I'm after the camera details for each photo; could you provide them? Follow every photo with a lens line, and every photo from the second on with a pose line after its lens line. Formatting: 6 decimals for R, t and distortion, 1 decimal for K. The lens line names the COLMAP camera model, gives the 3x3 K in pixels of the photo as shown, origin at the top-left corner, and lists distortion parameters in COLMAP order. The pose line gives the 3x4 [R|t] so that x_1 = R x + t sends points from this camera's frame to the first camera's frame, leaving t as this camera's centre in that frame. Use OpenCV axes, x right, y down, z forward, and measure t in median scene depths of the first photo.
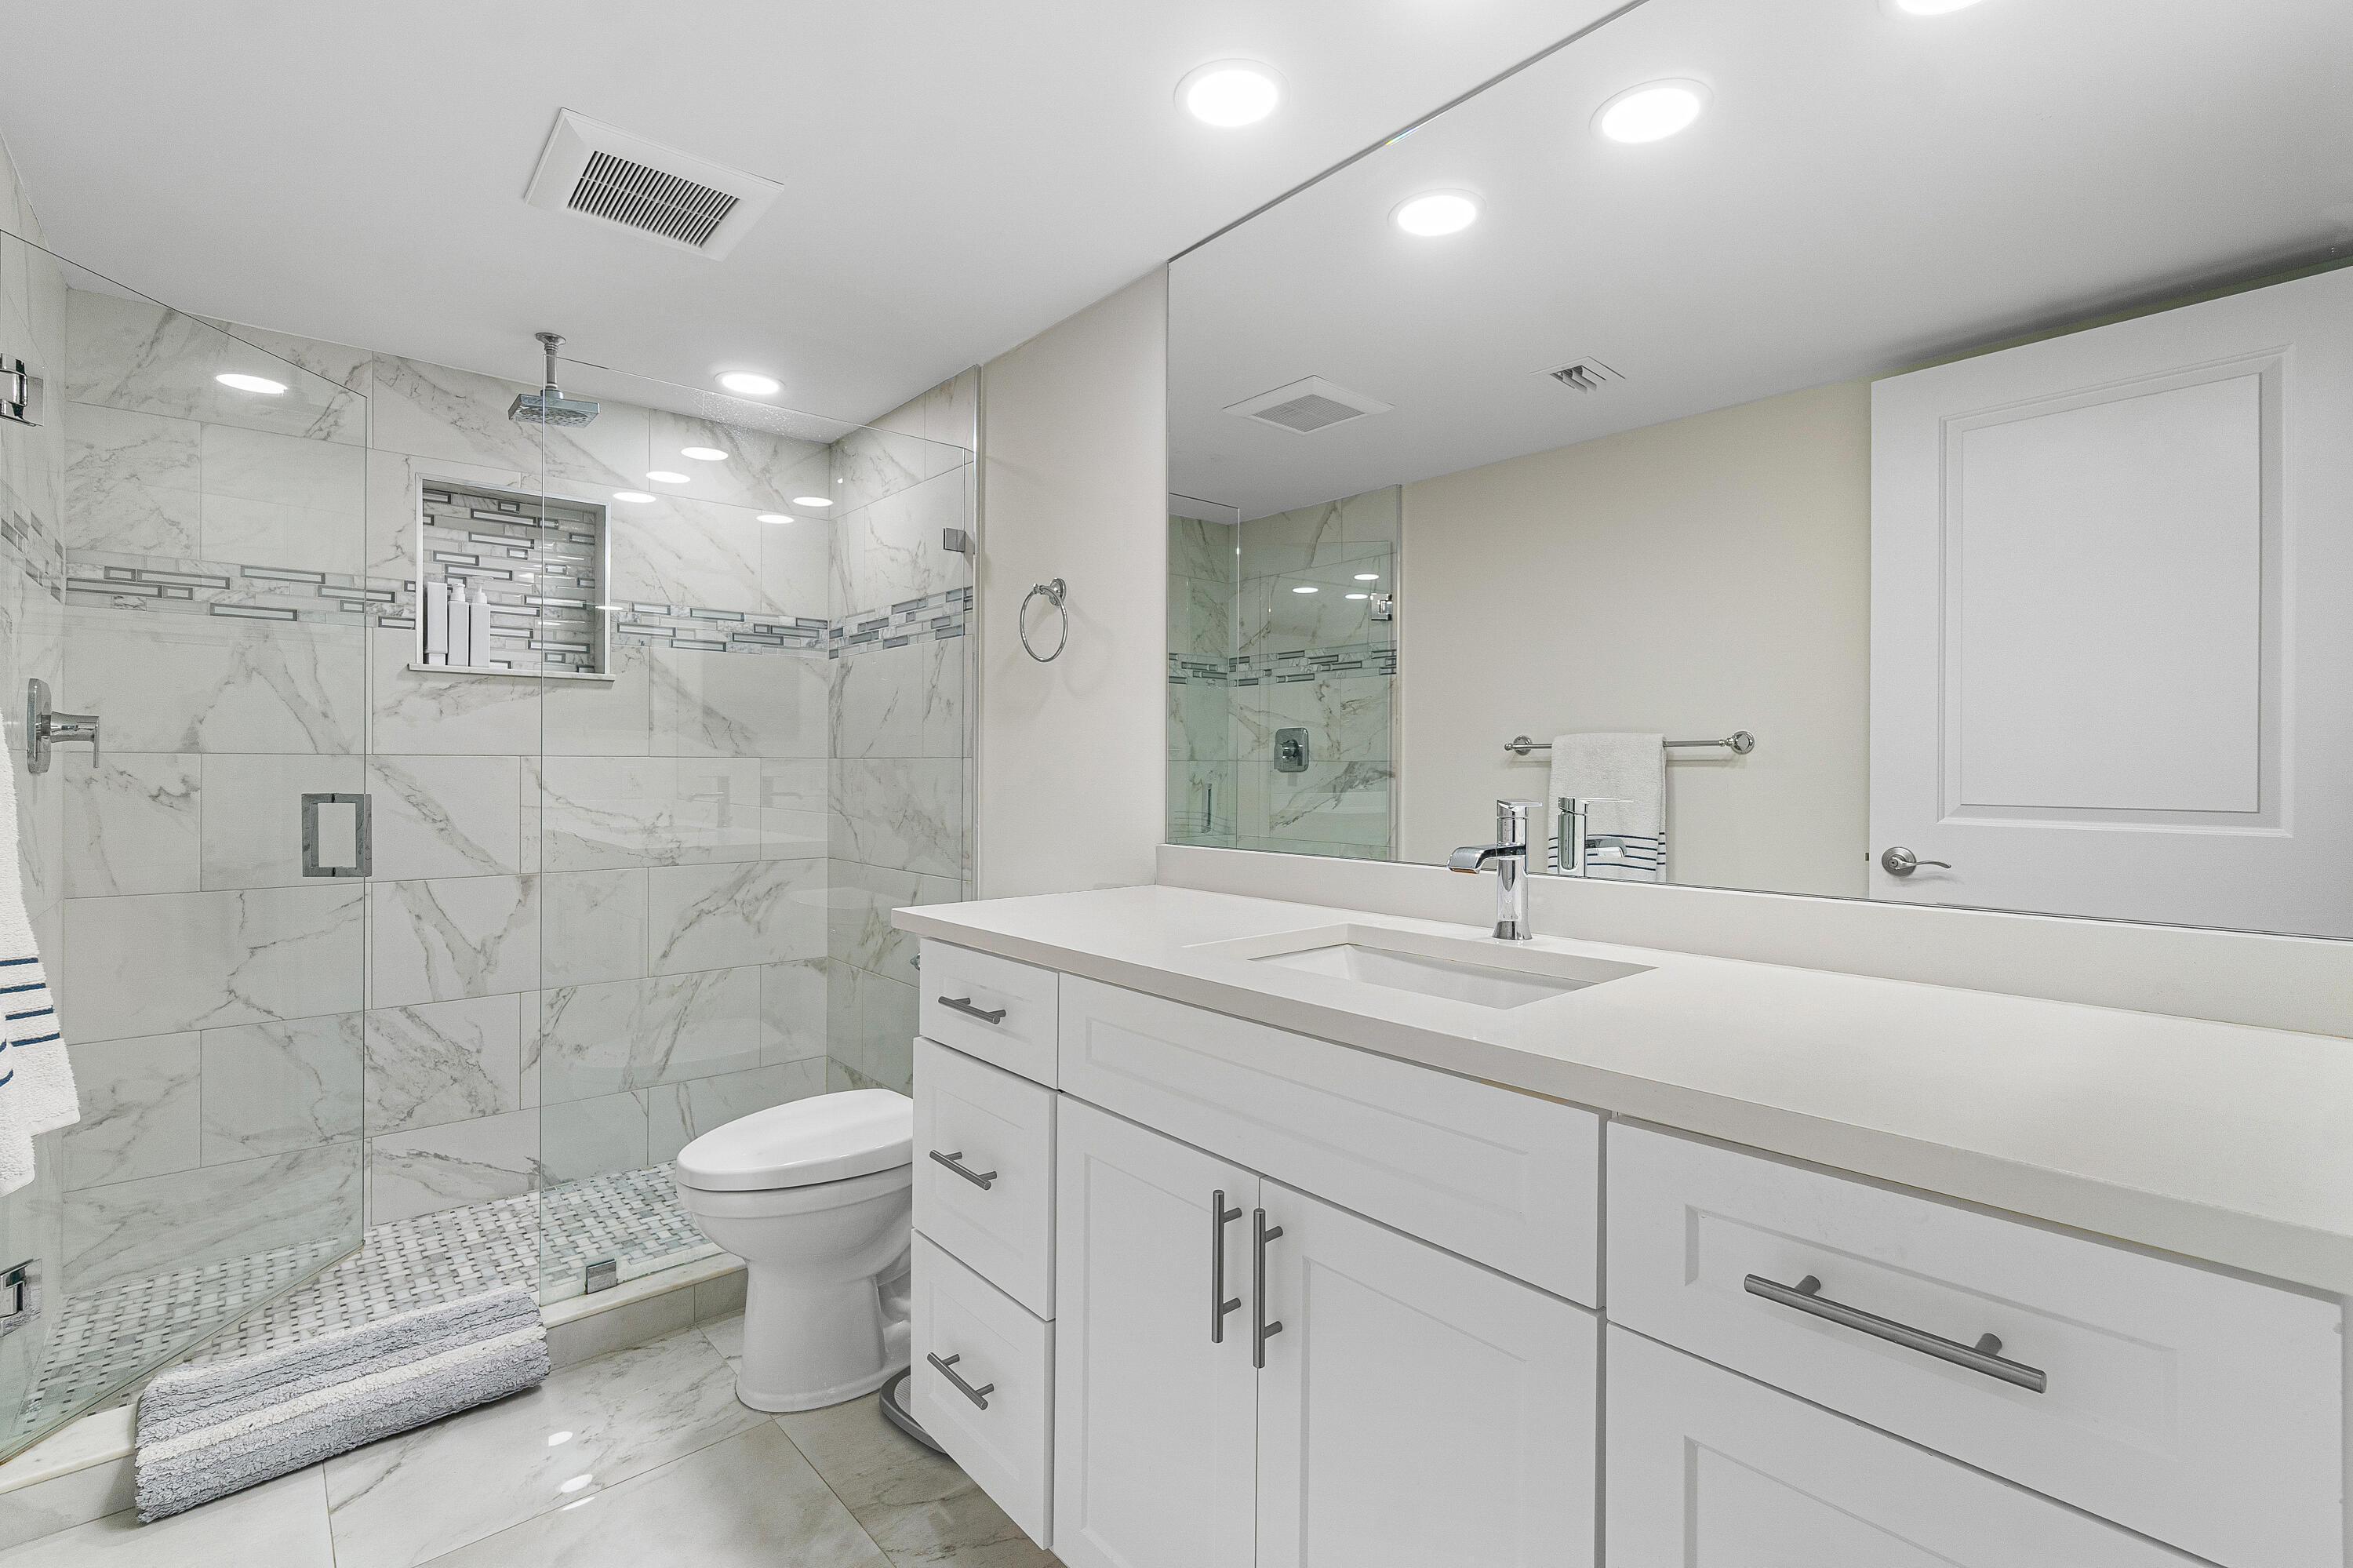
lens RADIAL K [[1051.3, 0, 1169.3], [0, 1051.3, 771.8], [0, 0, 1]] dist [-0.001071, -0.000665]
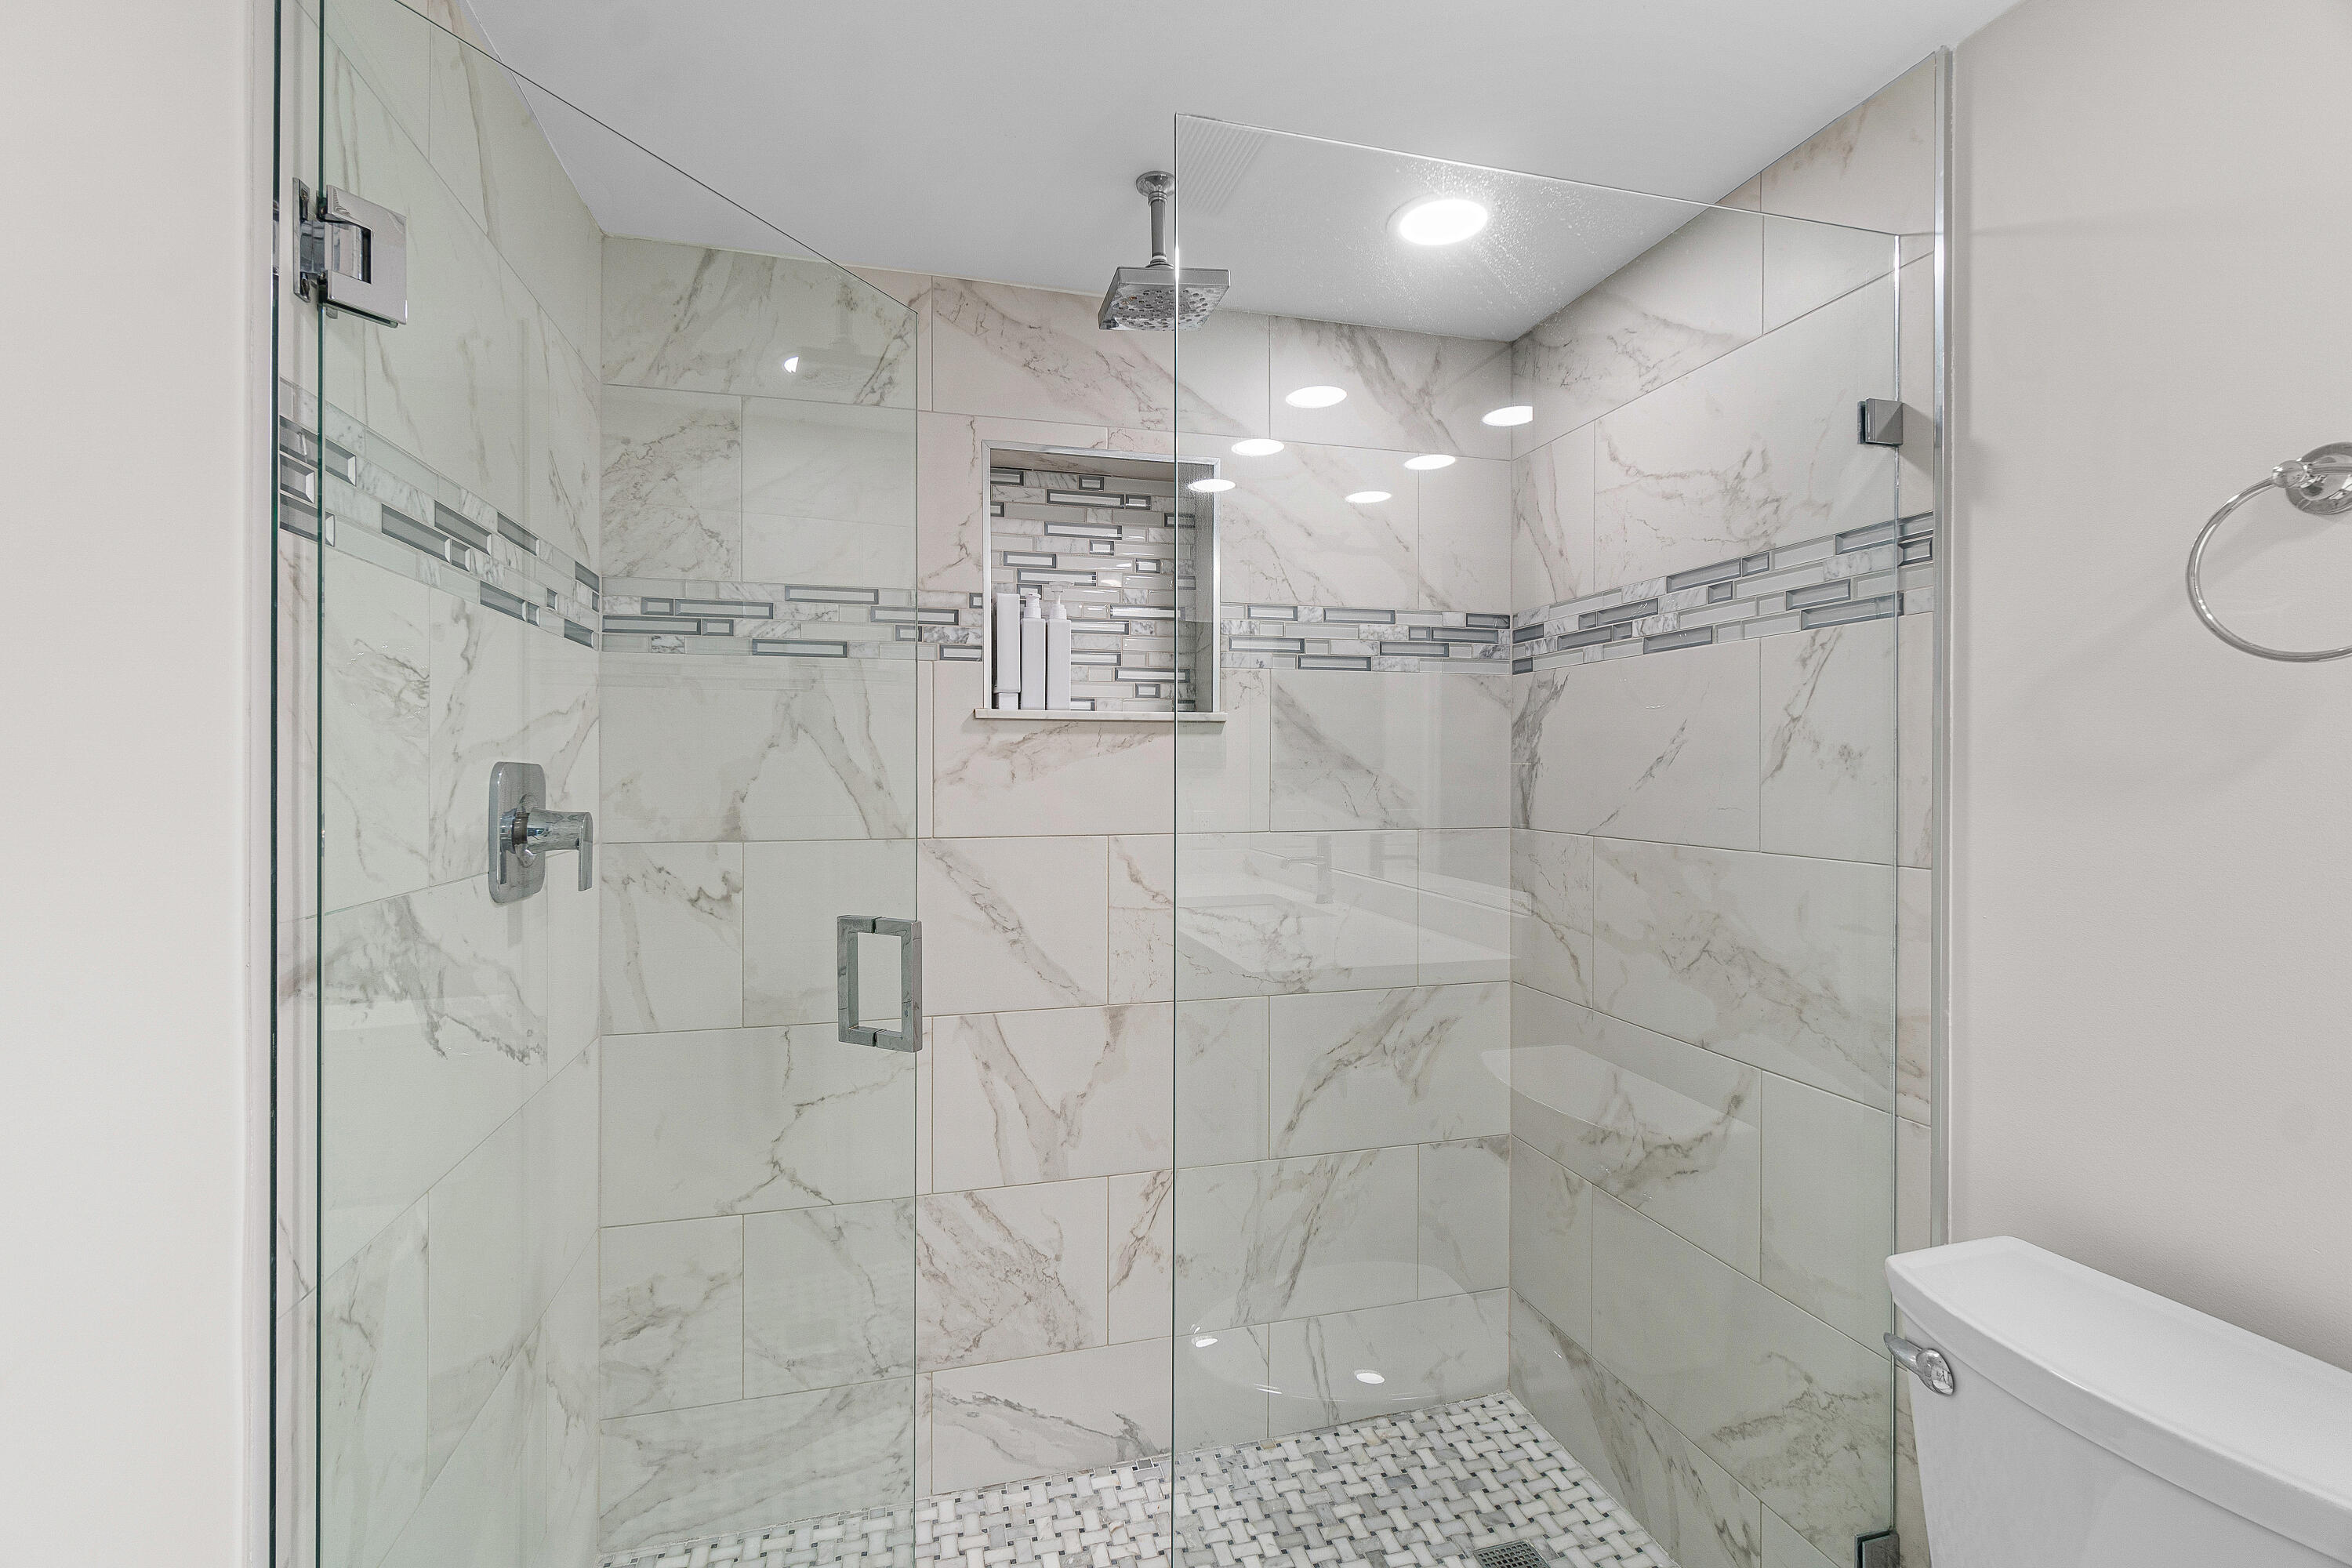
lens RADIAL K [[1050.8, 0, 1176.5], [0, 1050.8, 771.4], [0, 0, 1]] dist [-0.001071, -0.000665]
pose [[0.898658, -0.004543, -0.438626, -0.283406], [0.001916, 0.999977, -0.006432, -0.054781], [0.438645, 0.004939, 0.898647, 0.412270]]
